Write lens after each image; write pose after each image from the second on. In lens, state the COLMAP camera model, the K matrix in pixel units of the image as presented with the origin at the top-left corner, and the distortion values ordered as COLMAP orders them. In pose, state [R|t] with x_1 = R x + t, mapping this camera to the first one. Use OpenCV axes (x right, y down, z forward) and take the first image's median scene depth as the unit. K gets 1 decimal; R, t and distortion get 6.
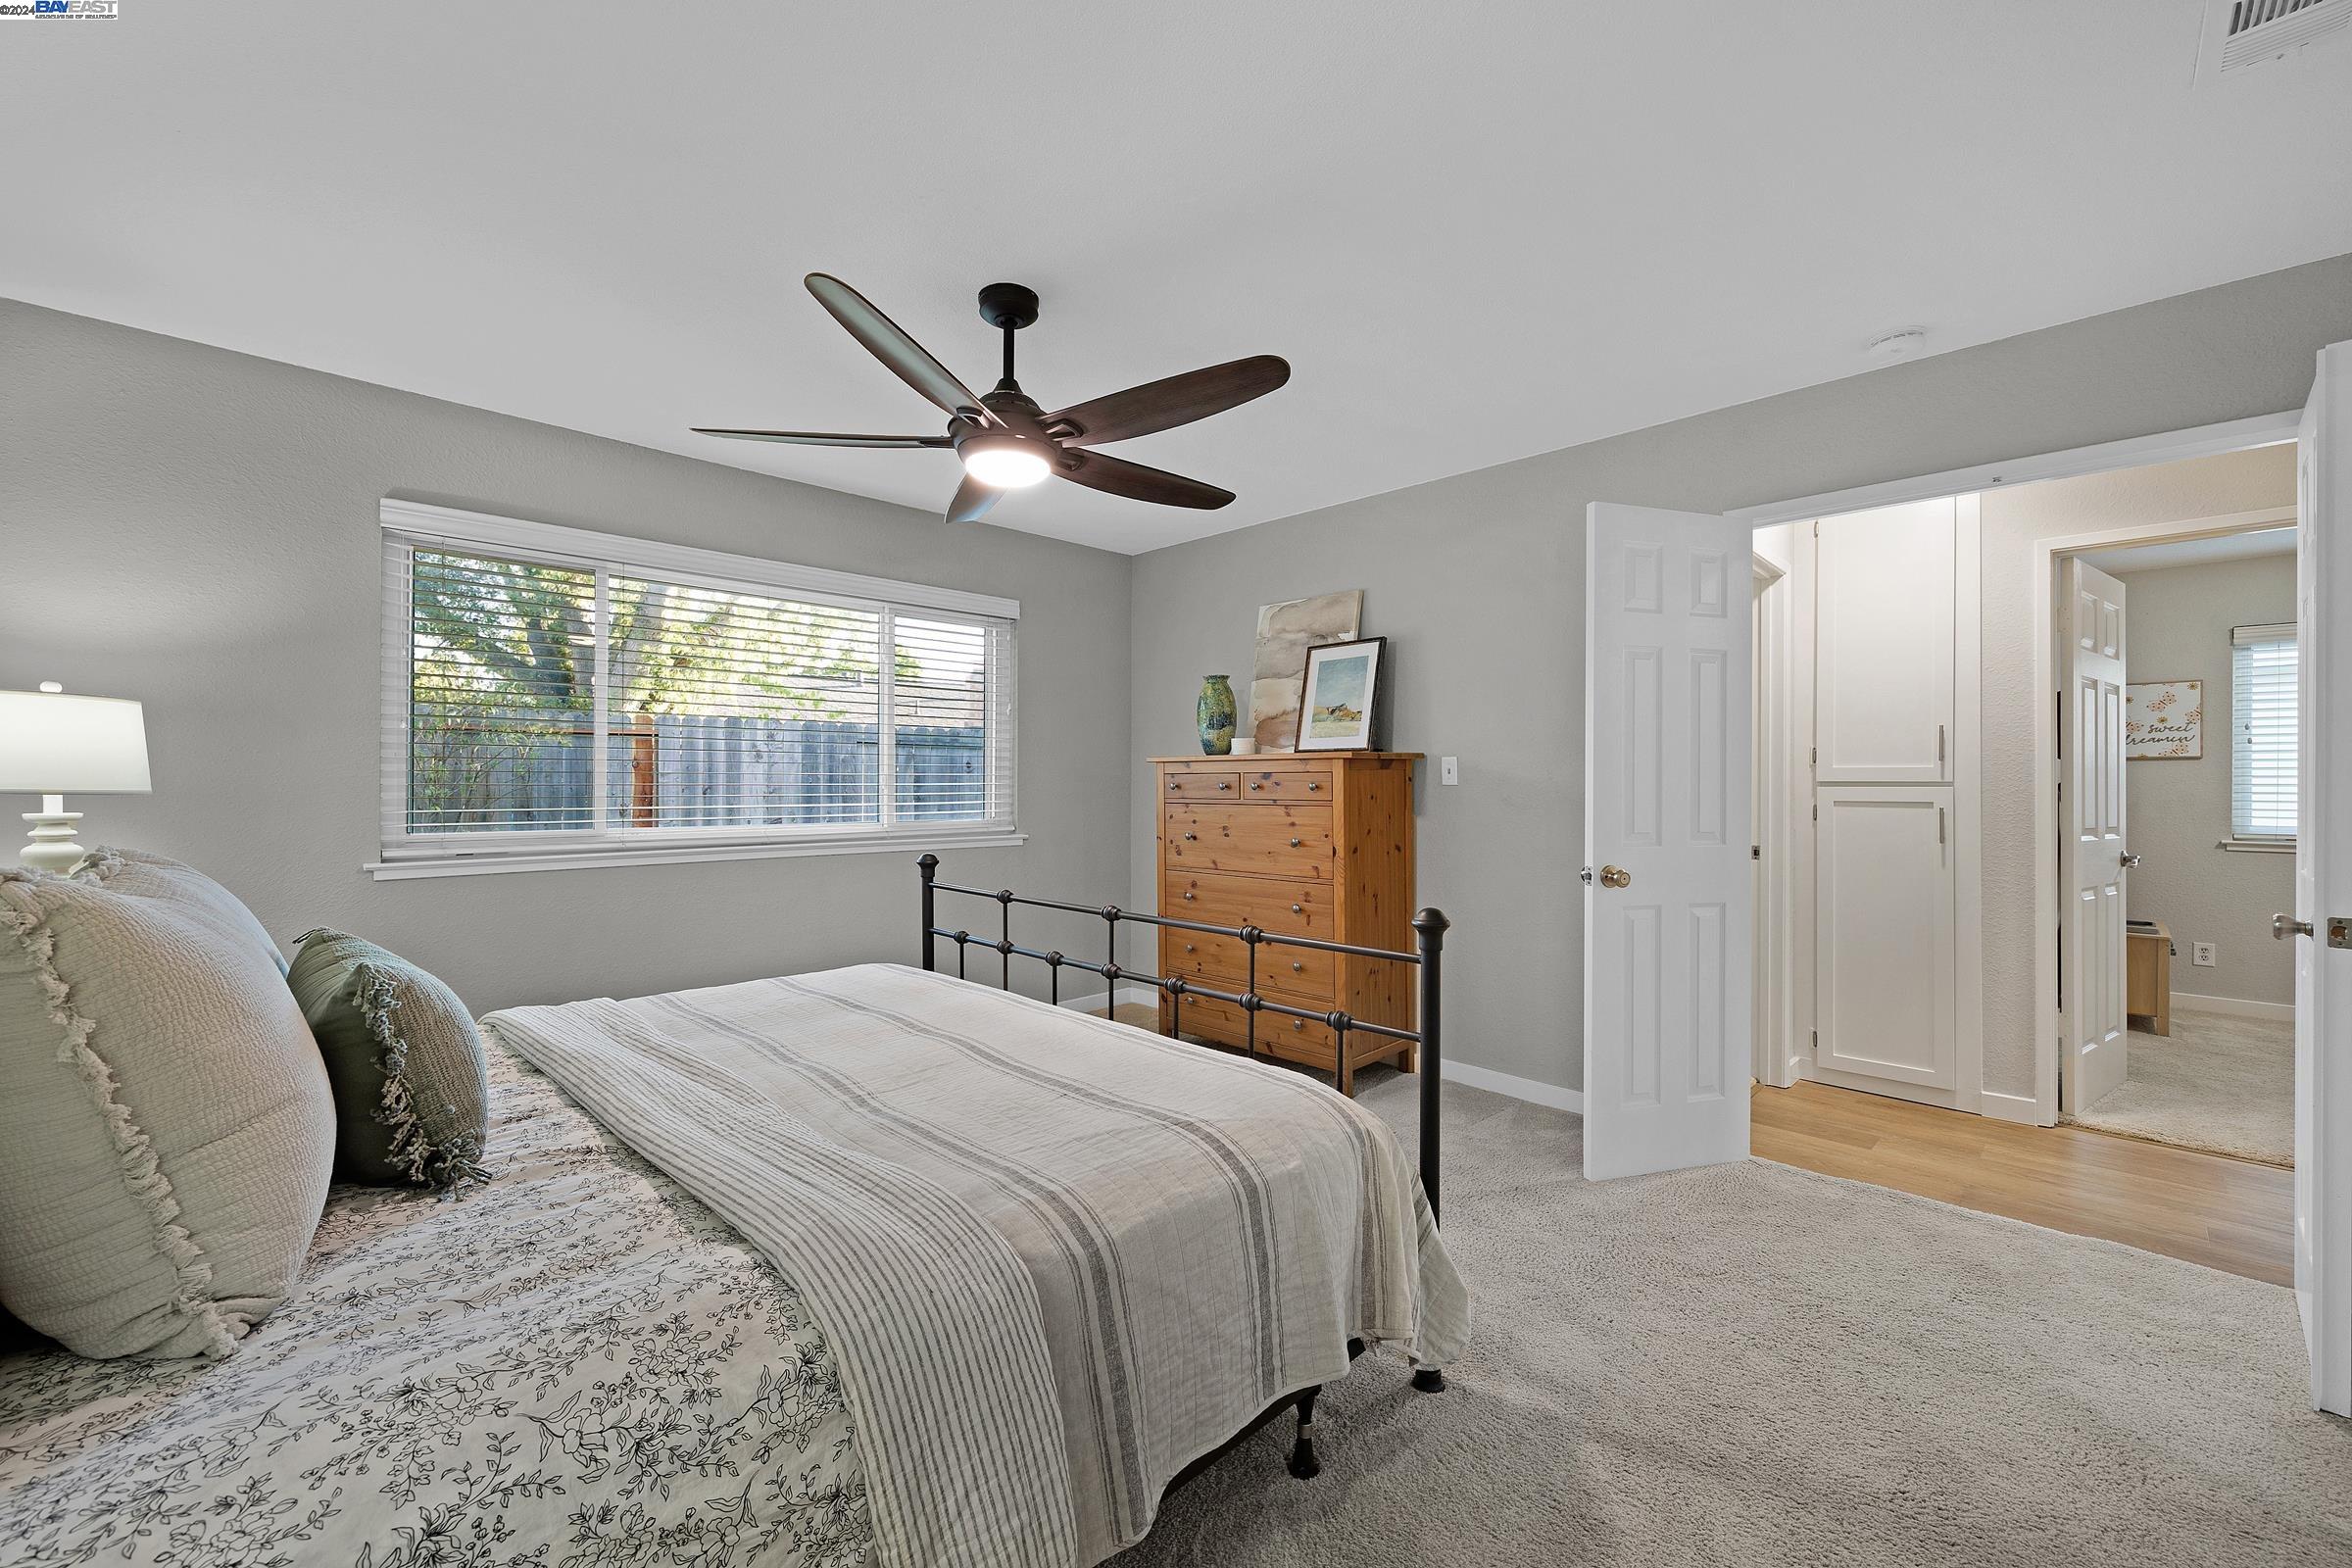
lens RADIAL K [[939.1, 0, 1173.7], [0, 939.1, 786.1], [0, 0, 1]] dist [-0.001622, -0.000028]
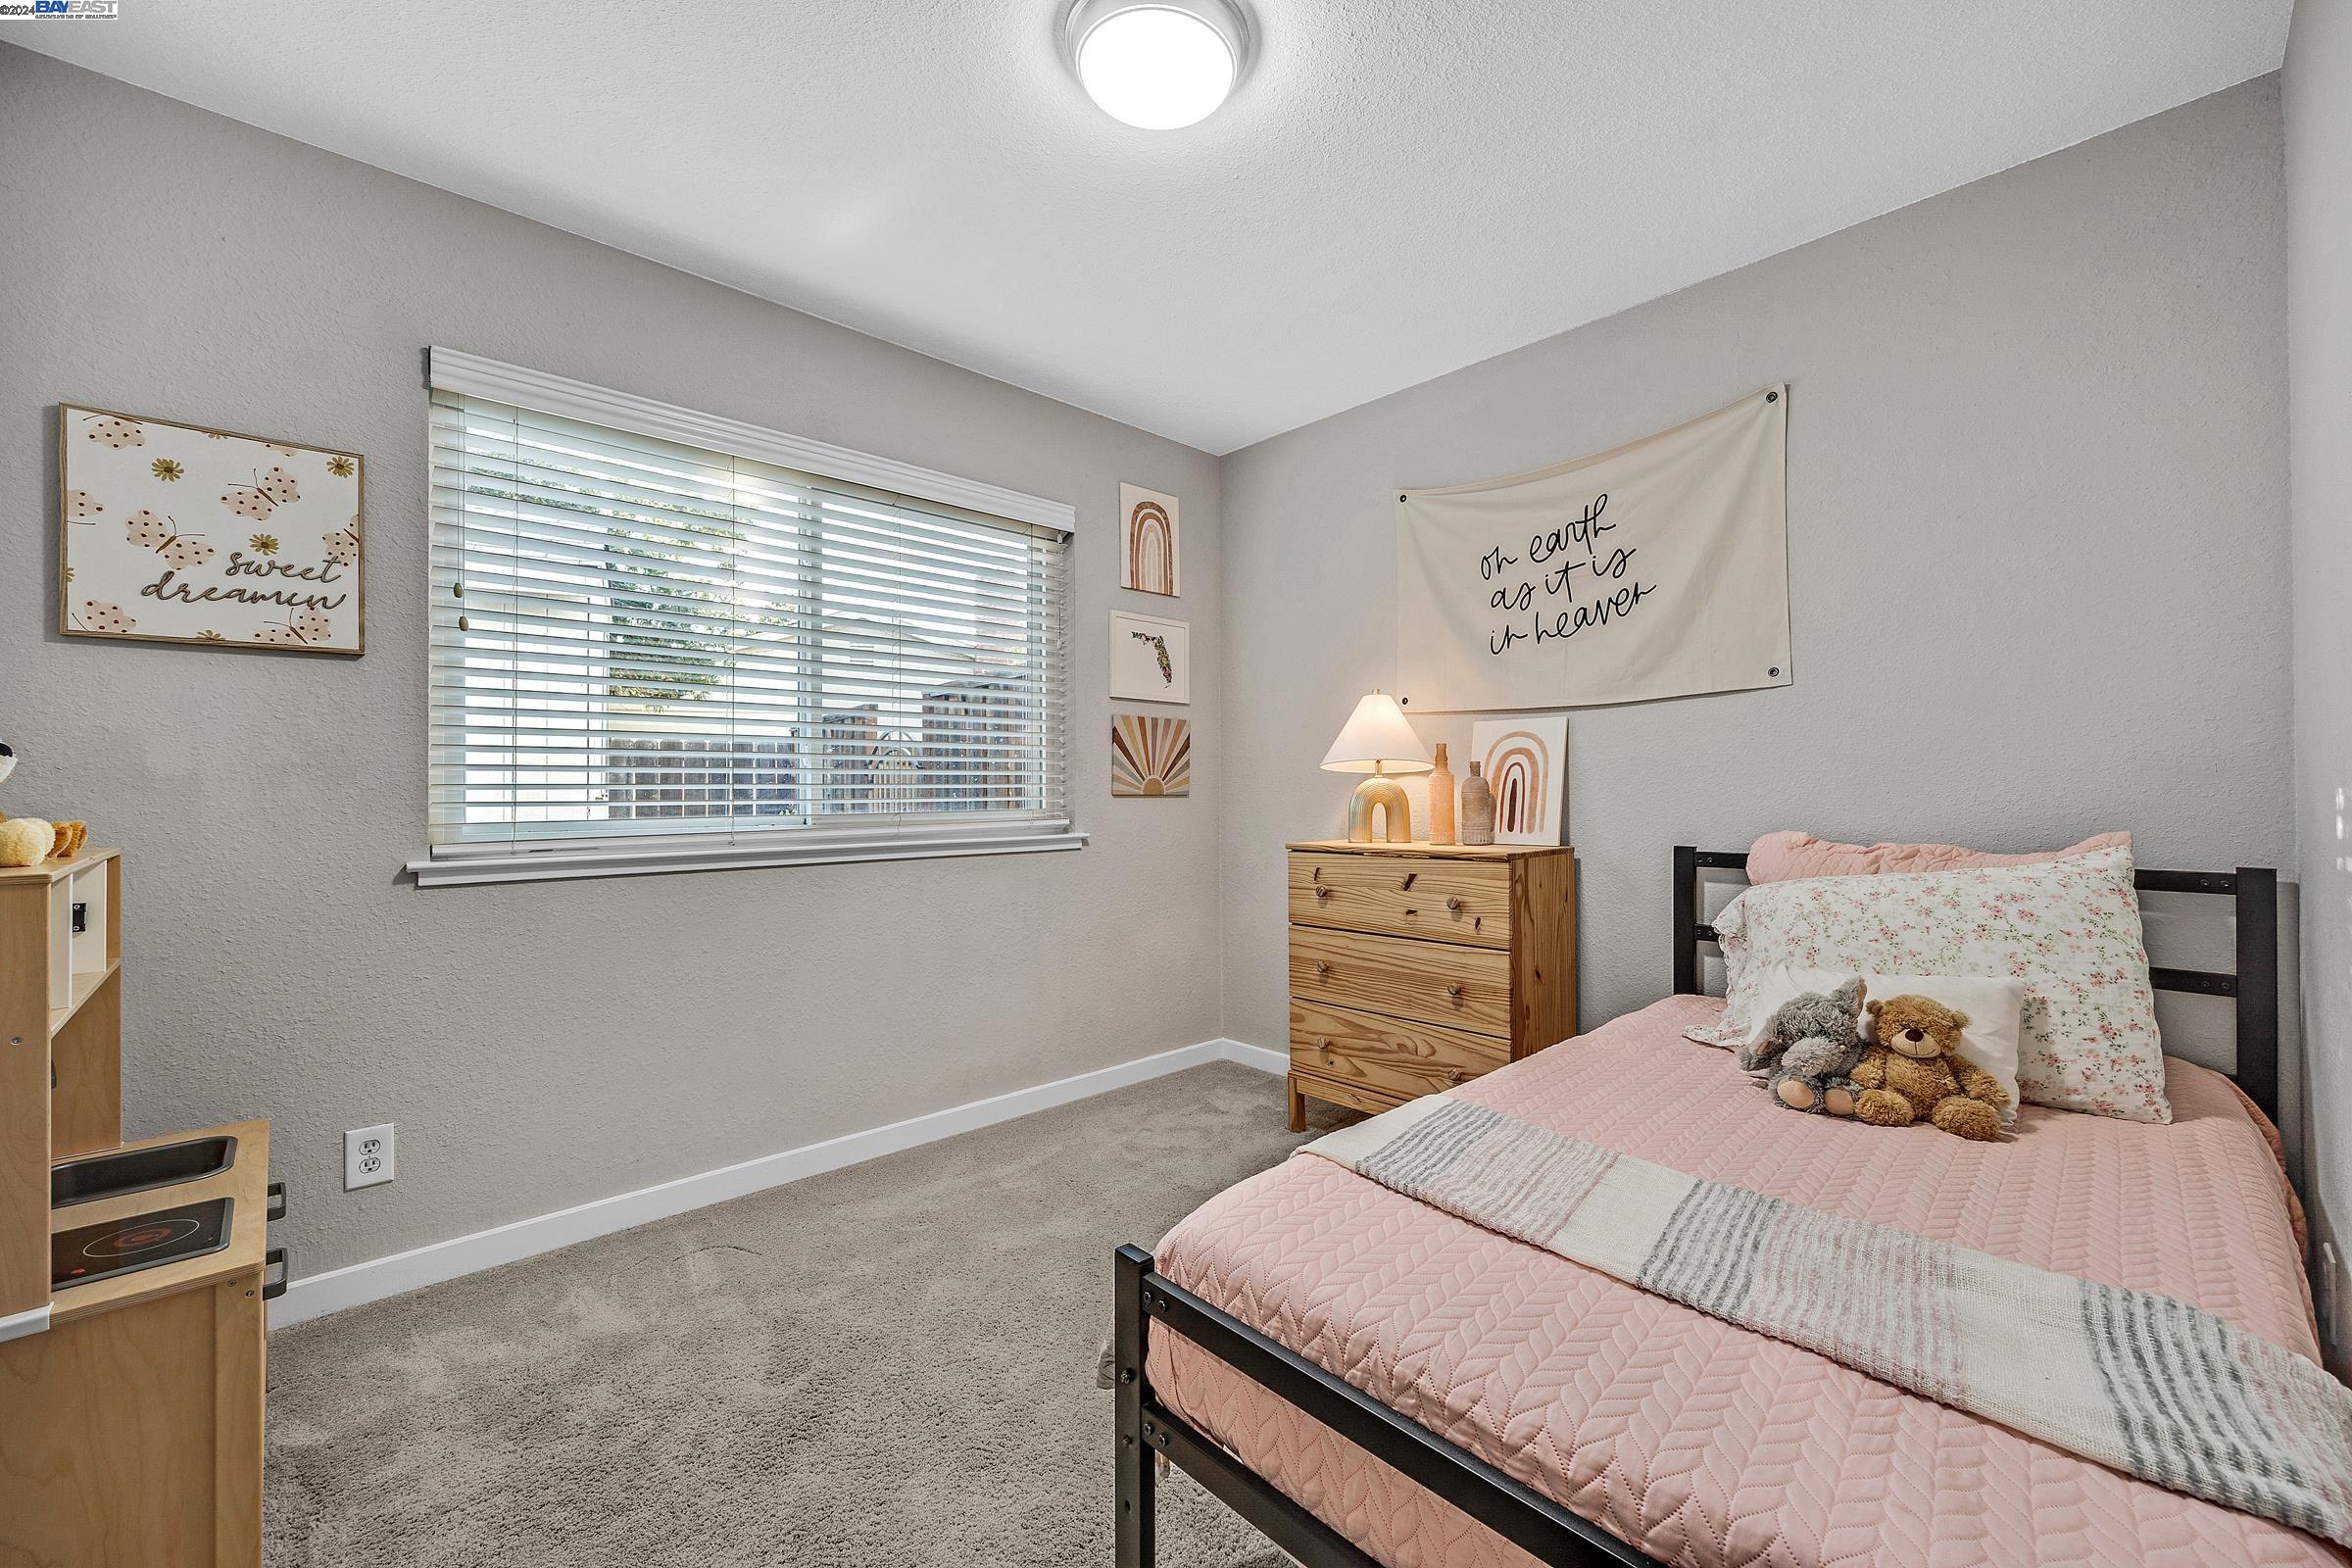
lens RADIAL K [[939.1, 0, 1173.7], [0, 939.1, 786.1], [0, 0, 1]] dist [-0.001622, -0.000028]
pose [[0.077942, 0.001334, 0.996957, 0.730047], [0.005428, 0.999984, -0.001762, 0.026570], [-0.996943, 0.005549, 0.077934, 0.629500]]
